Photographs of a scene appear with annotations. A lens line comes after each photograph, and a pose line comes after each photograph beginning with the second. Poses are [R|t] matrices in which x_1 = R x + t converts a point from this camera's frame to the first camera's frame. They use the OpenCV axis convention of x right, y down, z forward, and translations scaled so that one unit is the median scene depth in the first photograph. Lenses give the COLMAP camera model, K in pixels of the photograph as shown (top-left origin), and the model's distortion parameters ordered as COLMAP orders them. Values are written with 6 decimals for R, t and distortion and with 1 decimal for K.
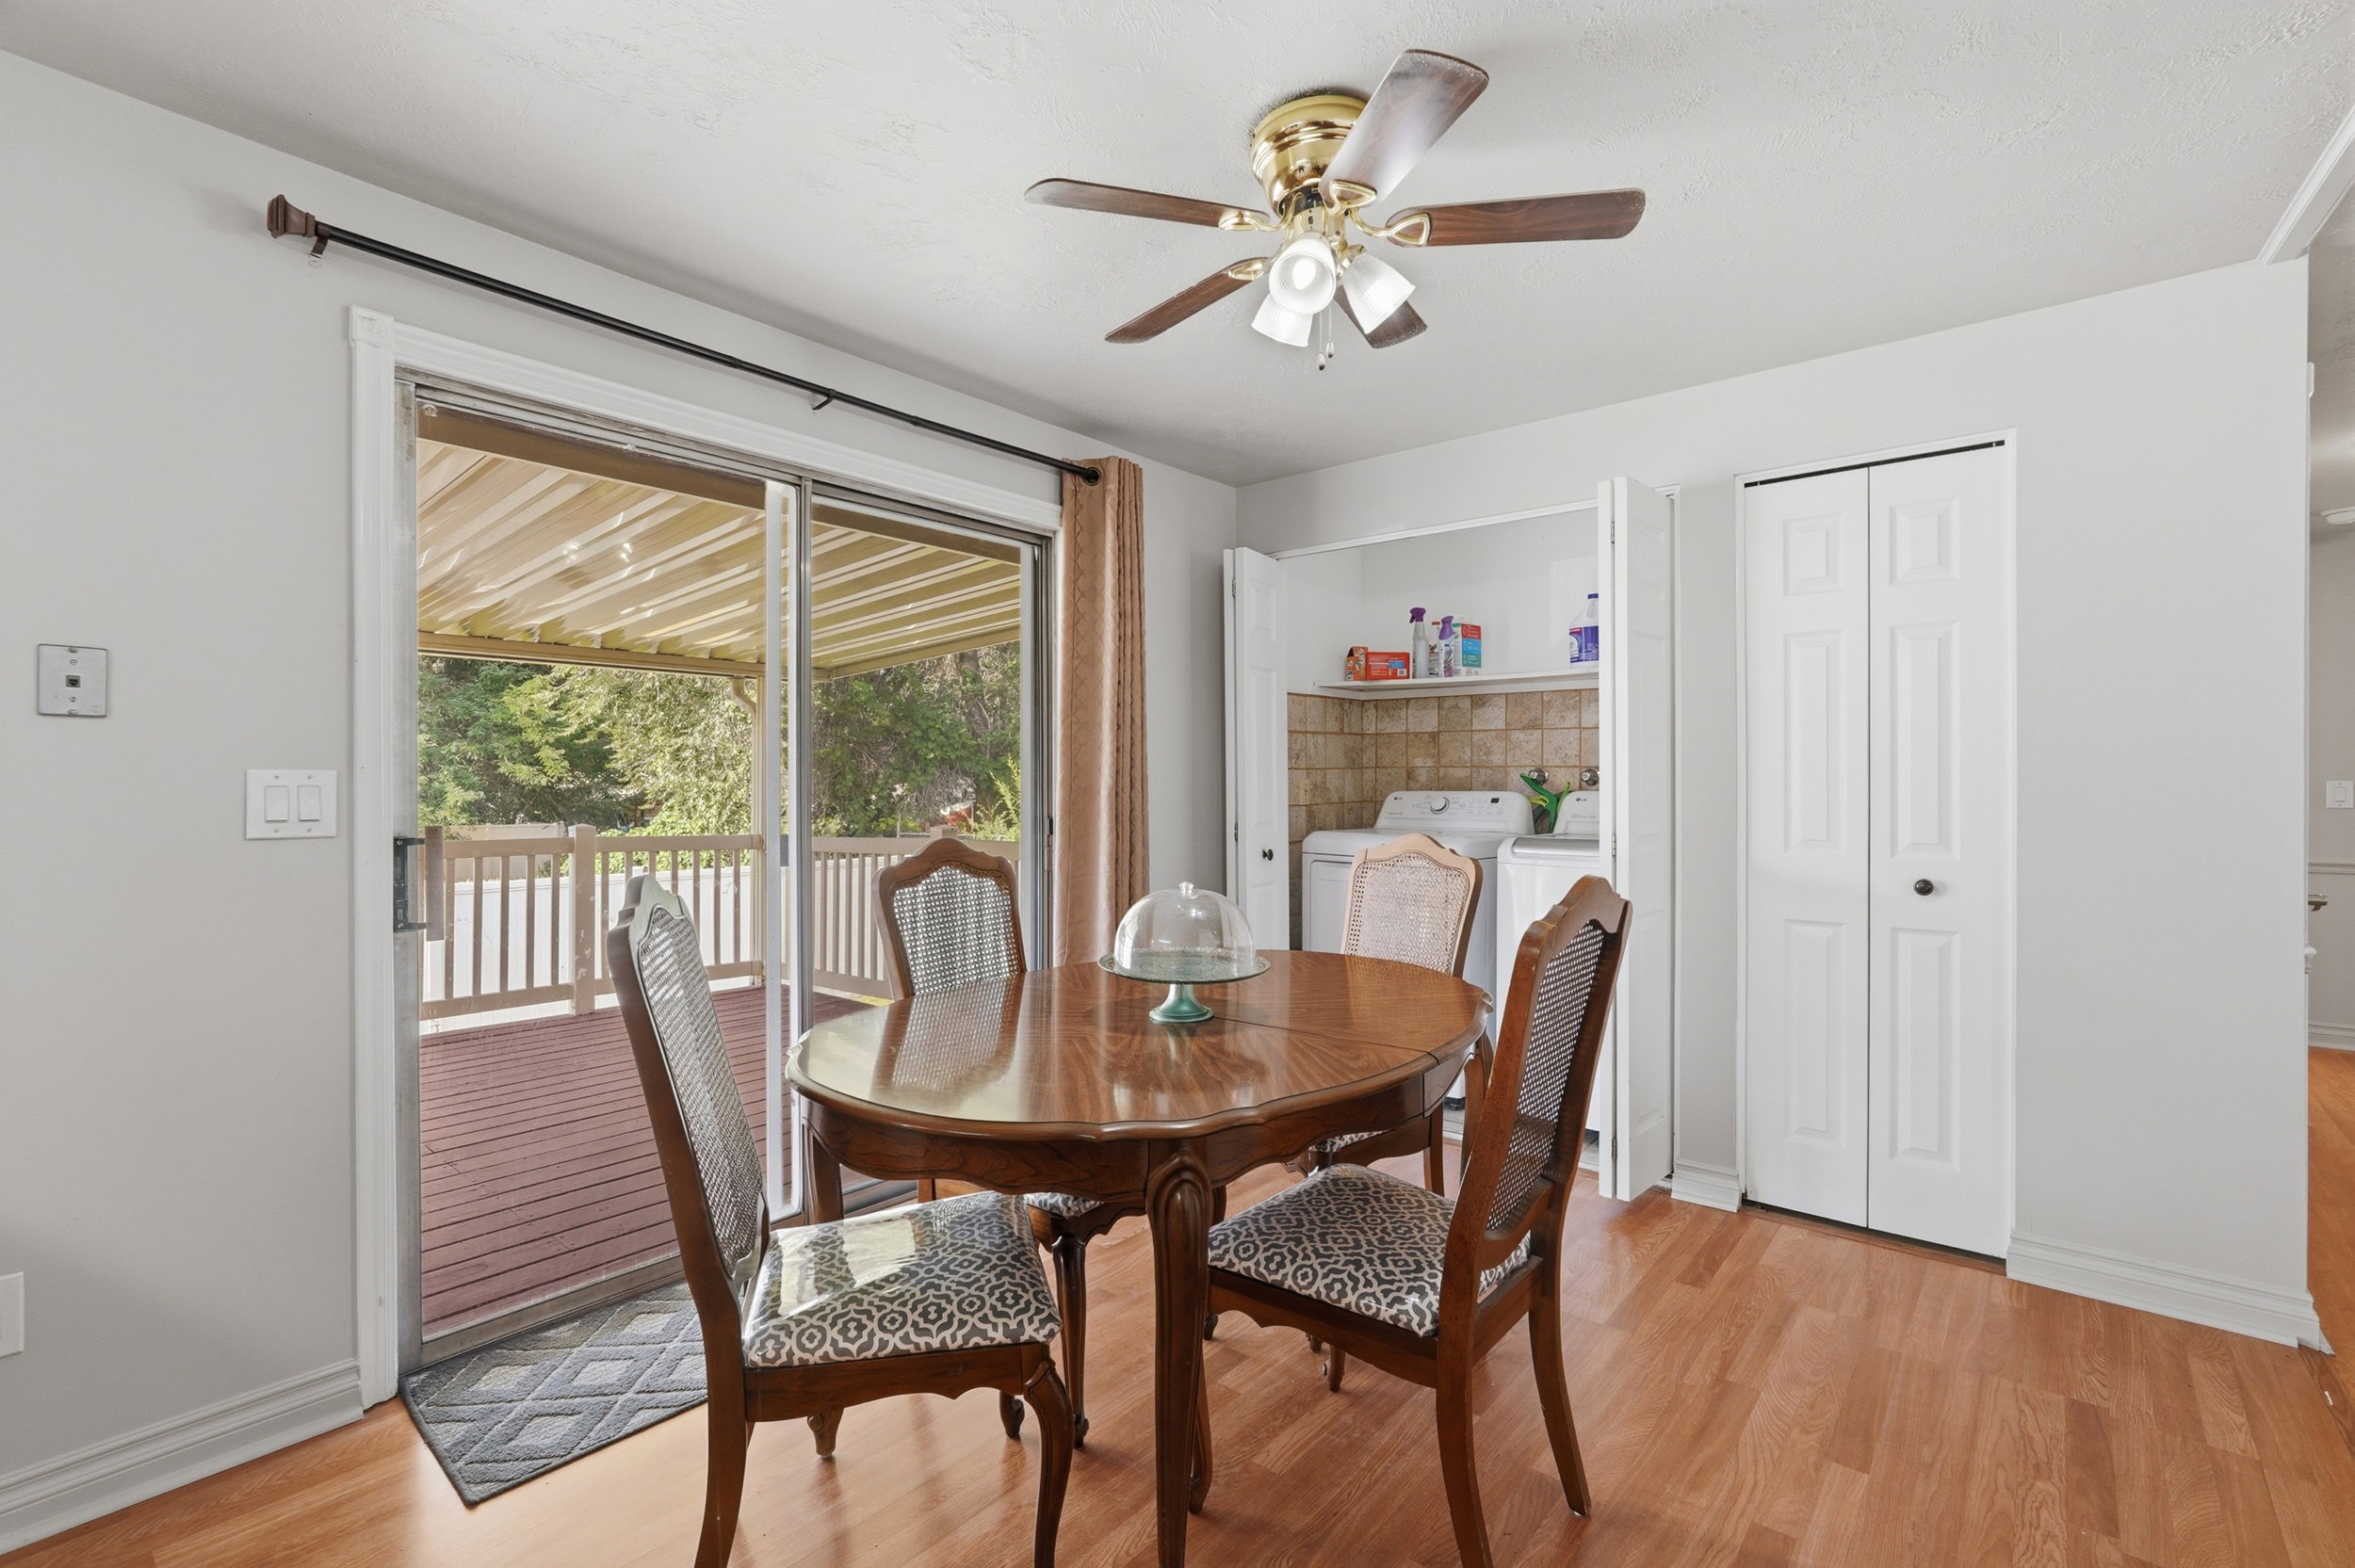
lens RADIAL K [[1038.9, 0, 1173.1], [0, 1038.9, 789.3], [0, 0, 1]] dist [-0.010574, 0.005412]
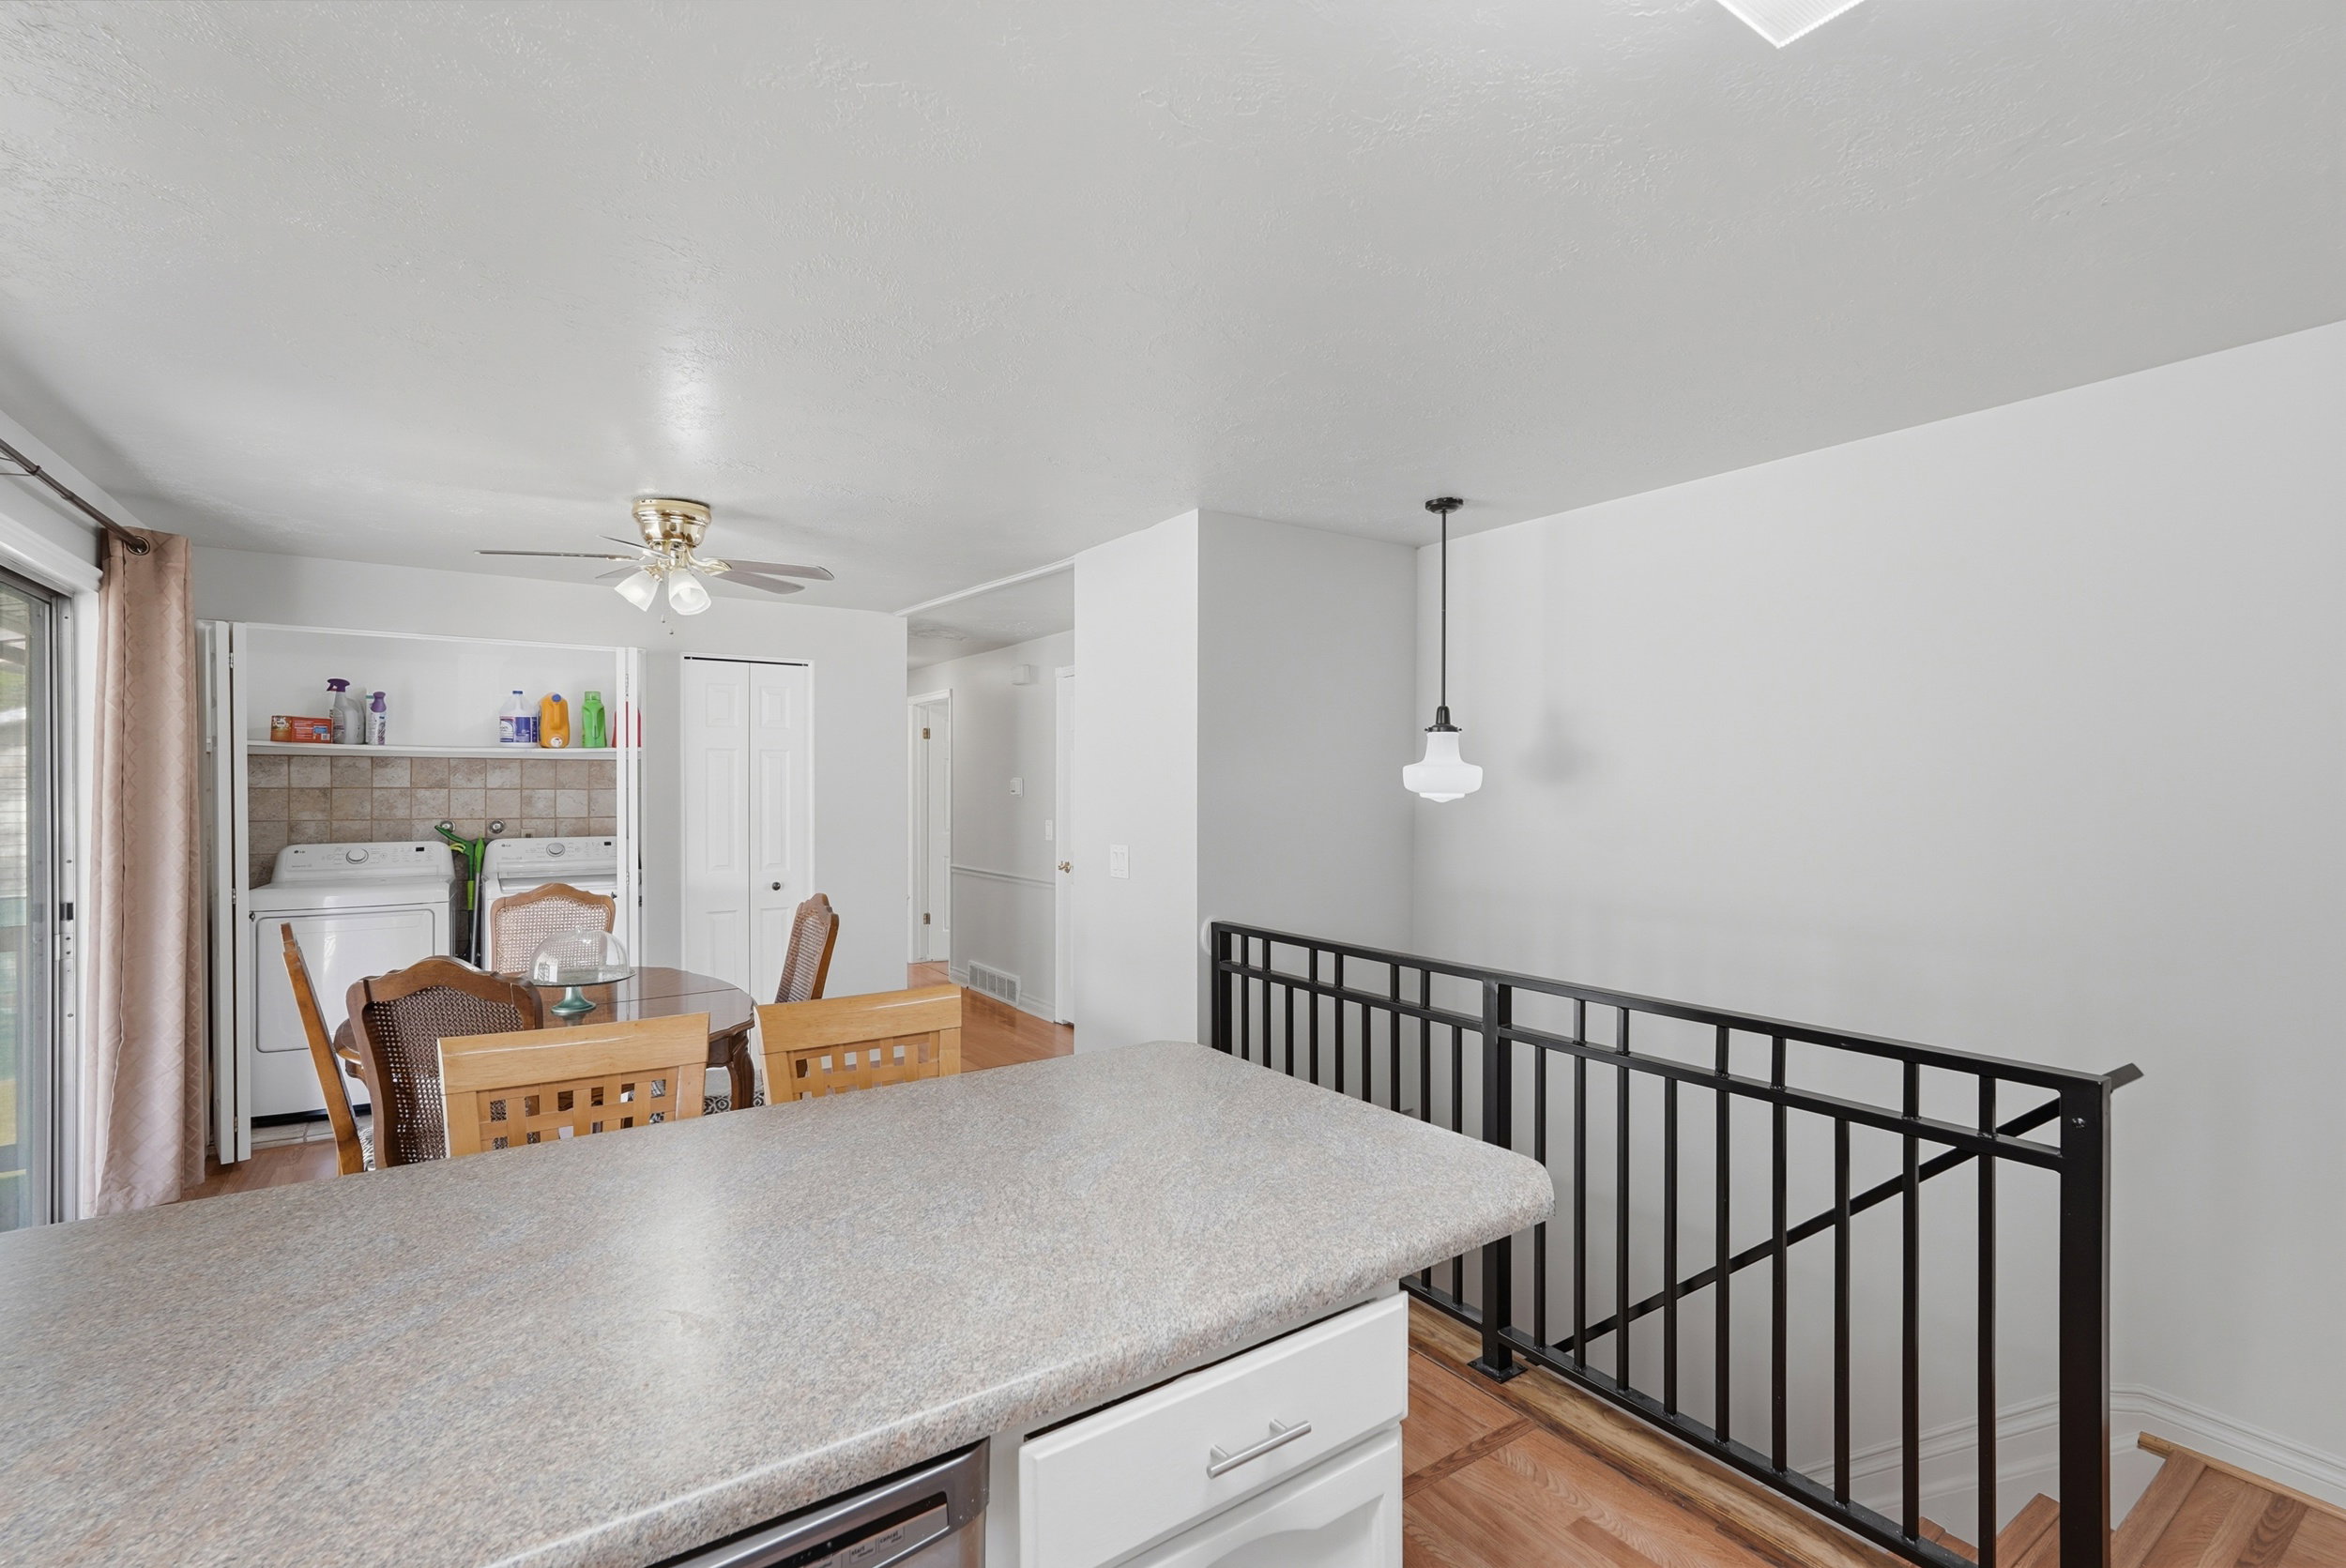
lens RADIAL K [[1035.0, 0, 1177.7], [0, 1035.0, 785.1], [0, 0, 1]] dist [-0.010574, 0.005412]
pose [[0.260198, 0.000133, 0.965555, -0.676071], [0.005655, 0.999983, -0.001661, -0.062389], [-0.965539, 0.005892, 0.260193, -0.171648]]
